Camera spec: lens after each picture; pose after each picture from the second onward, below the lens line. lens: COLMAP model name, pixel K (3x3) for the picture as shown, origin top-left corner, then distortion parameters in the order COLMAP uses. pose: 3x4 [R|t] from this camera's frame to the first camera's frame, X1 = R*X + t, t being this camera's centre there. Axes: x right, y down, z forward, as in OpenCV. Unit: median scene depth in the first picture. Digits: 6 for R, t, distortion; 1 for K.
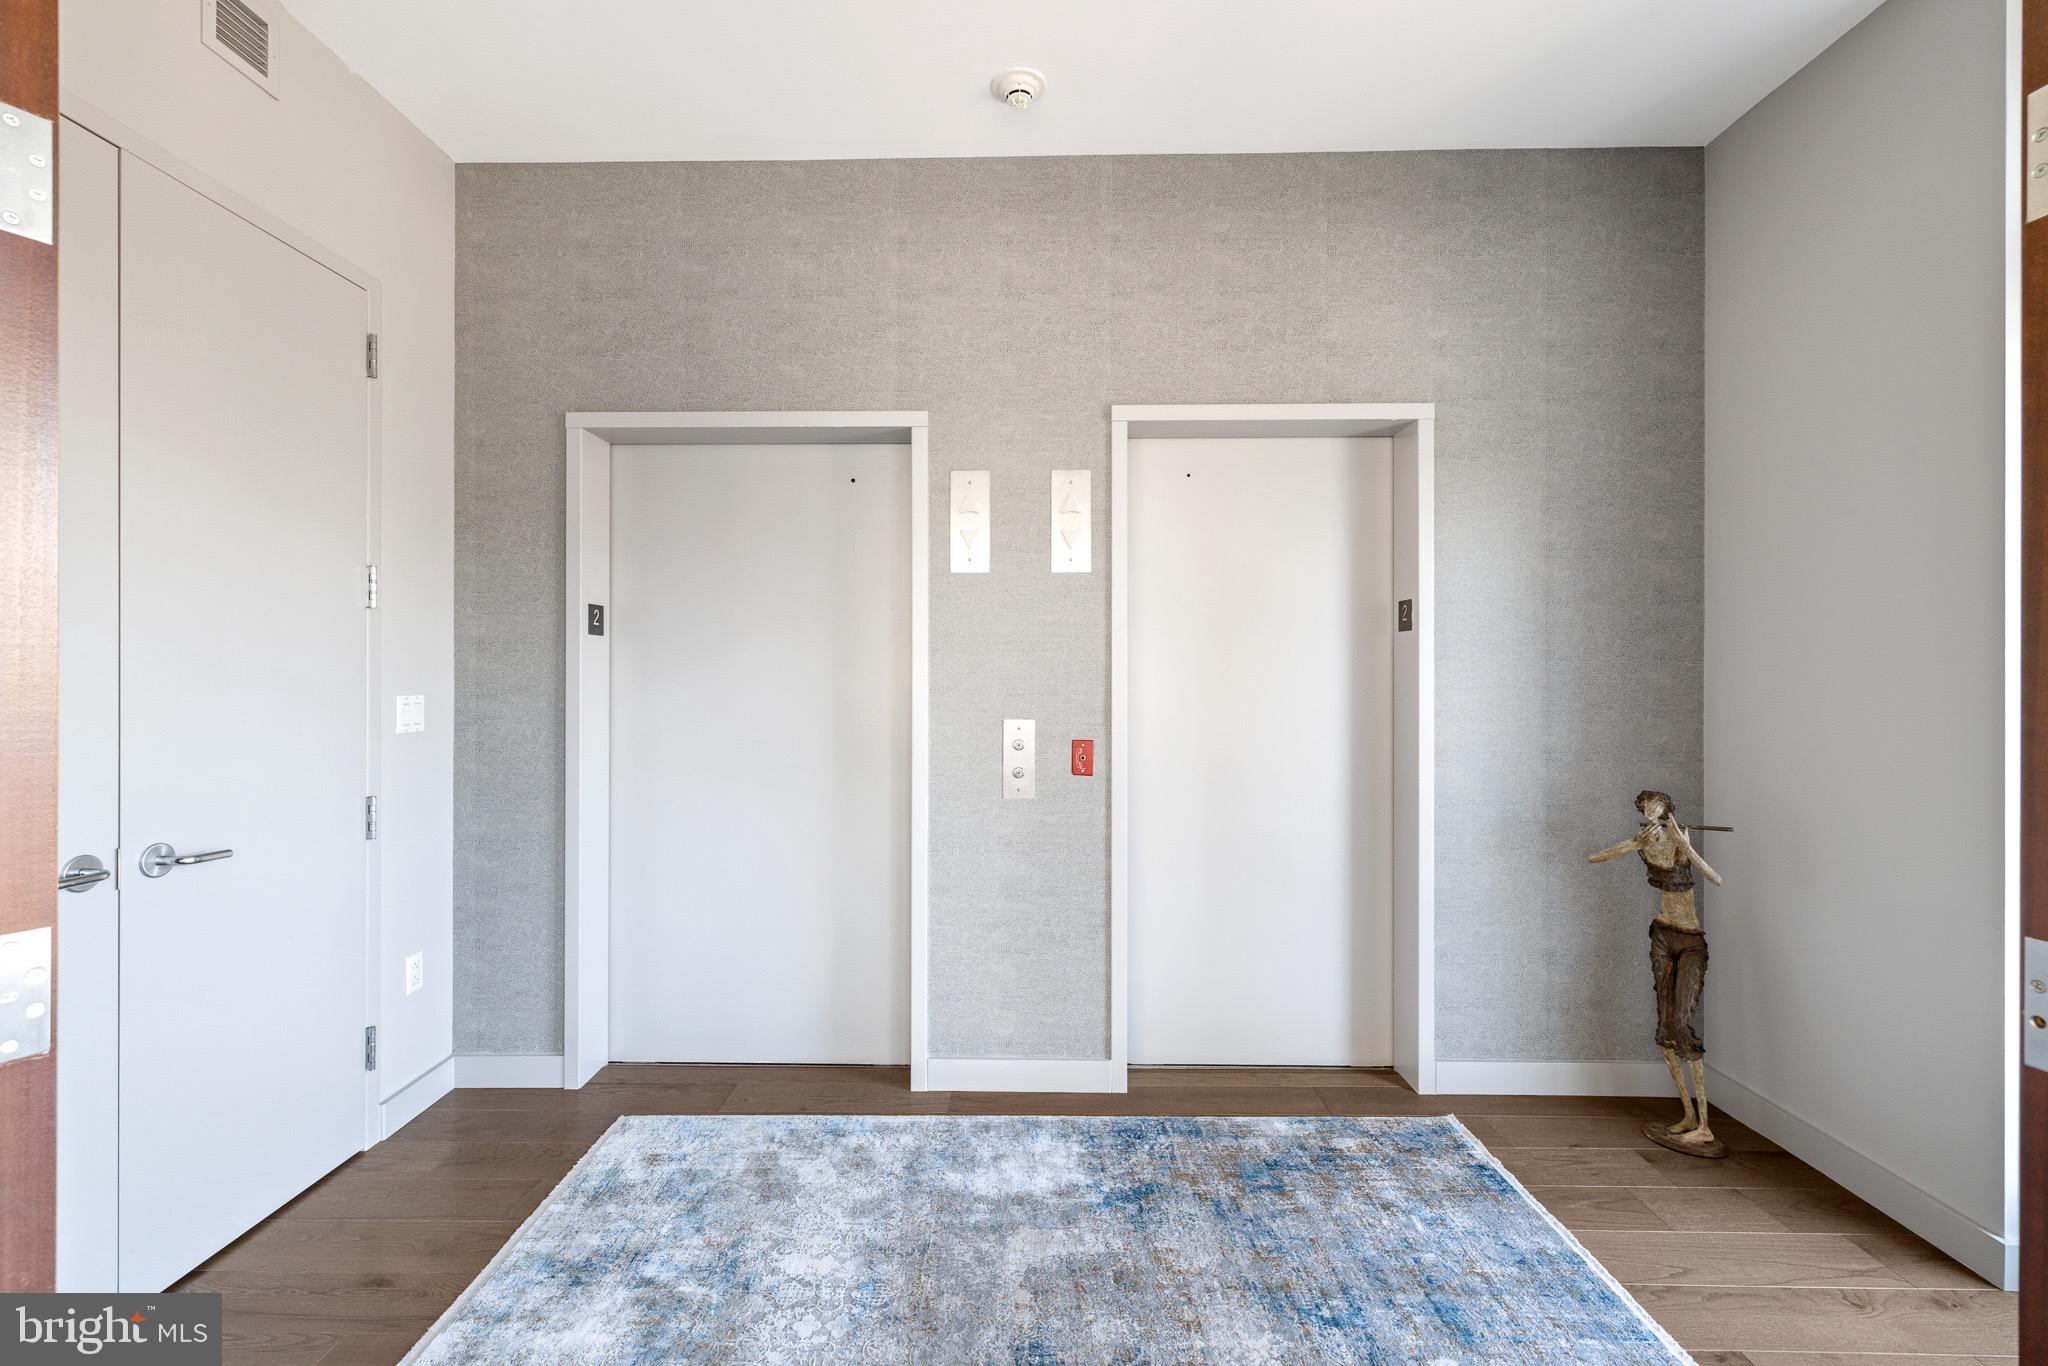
lens RADIAL K [[868.1, 0, 1018.2], [0, 868.1, 682.3], [0, 0, 1]] dist [0.002216, -0.000395]
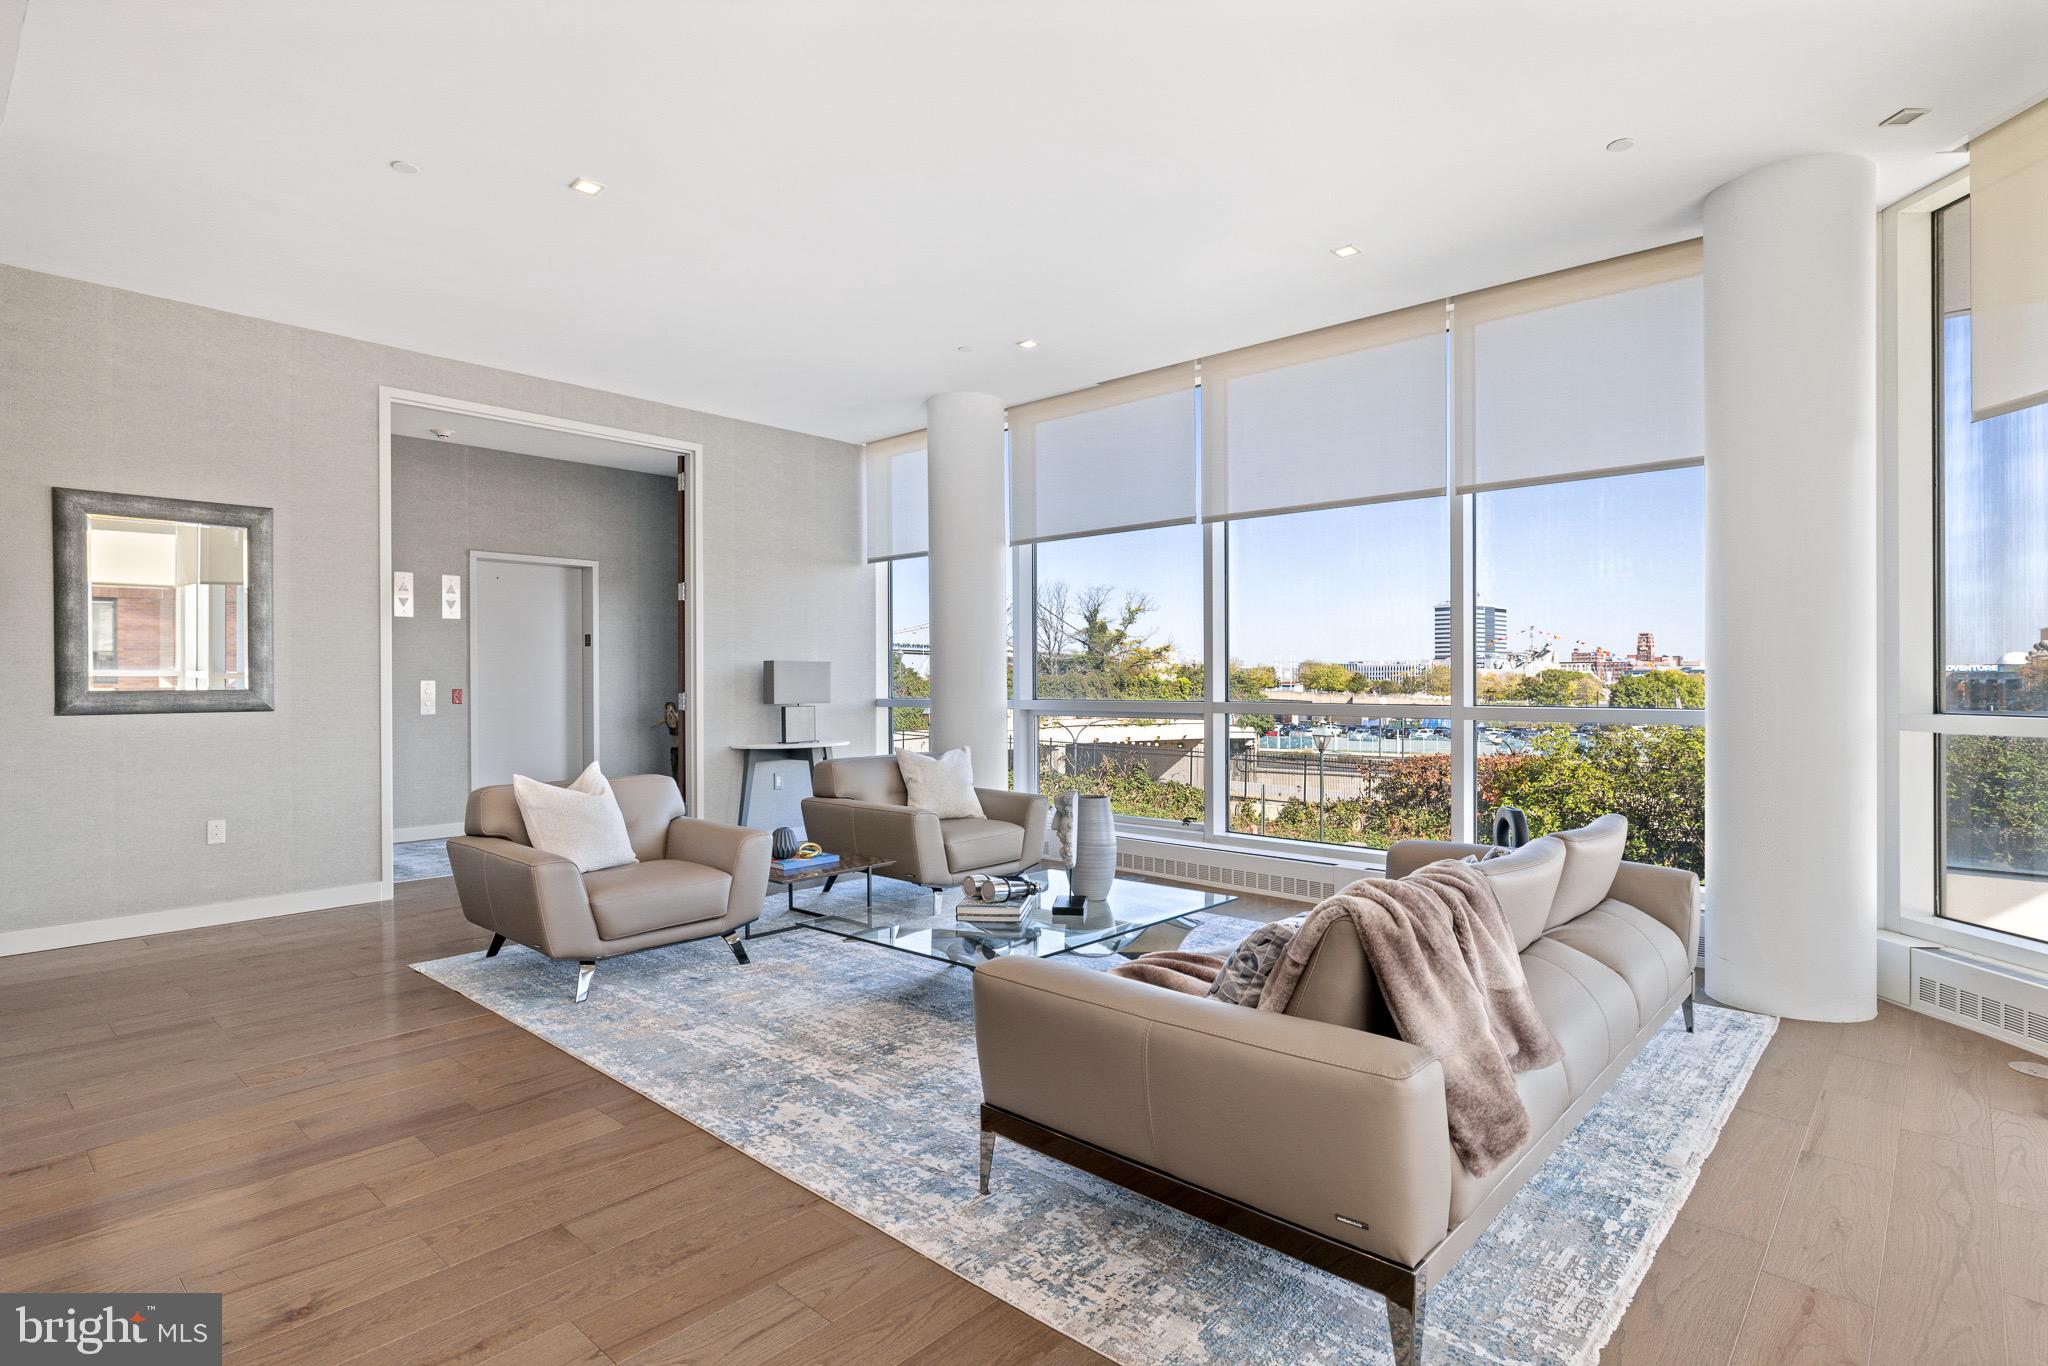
lens RADIAL K [[1037.0, 0, 1021.6], [0, 1037.0, 683.4], [0, 0, 1]] dist [-0.002341, 0.000269]
pose [[0.651900, -0.002983, 0.758299, -1.067674], [0.007109, 0.999972, -0.002178, 0.068039], [-0.758271, 0.006810, 0.651904, -2.017653]]
